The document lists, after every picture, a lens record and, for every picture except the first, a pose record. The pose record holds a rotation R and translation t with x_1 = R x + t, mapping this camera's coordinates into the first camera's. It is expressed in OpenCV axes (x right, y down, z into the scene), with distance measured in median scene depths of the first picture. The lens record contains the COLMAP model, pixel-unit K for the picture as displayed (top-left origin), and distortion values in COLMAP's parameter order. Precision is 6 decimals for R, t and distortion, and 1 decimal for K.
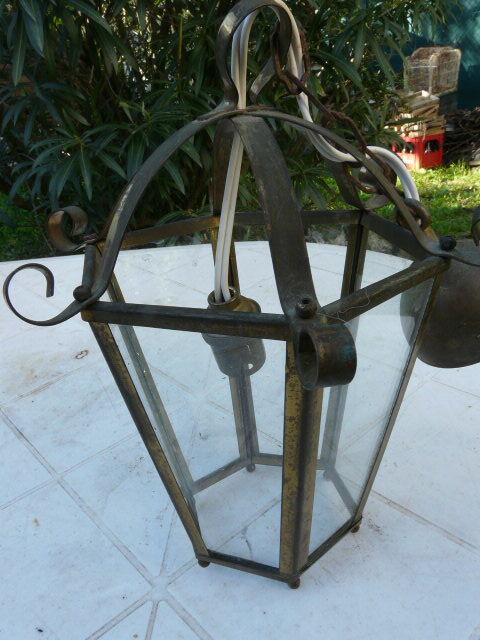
lens RADIAL K [[519.1, 0, 240.0], [0, 519.1, 320.0], [0, 0, 1]] dist [-0.002865, -0.005764]
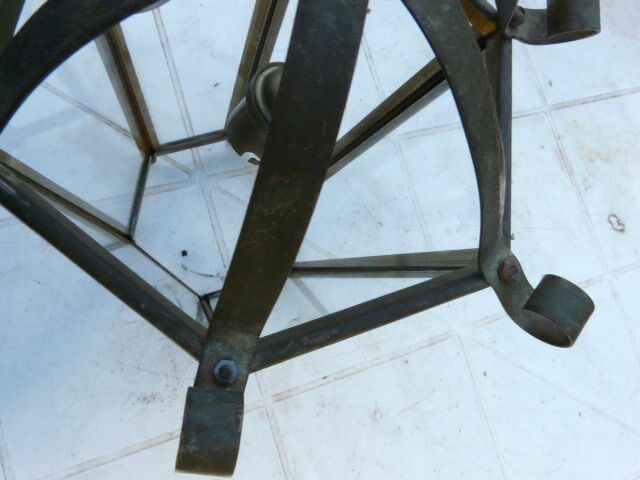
lens RADIAL K [[519.1, 0, 320.0], [0, 519.1, 240.0], [0, 0, 1]] dist [-0.002865, -0.005764]
pose [[-0.429043, 0.886450, -0.173576, 0.037974], [-0.587202, -0.127694, 0.799304, -0.489774], [0.686379, 0.444860, 0.575312, 0.549167]]
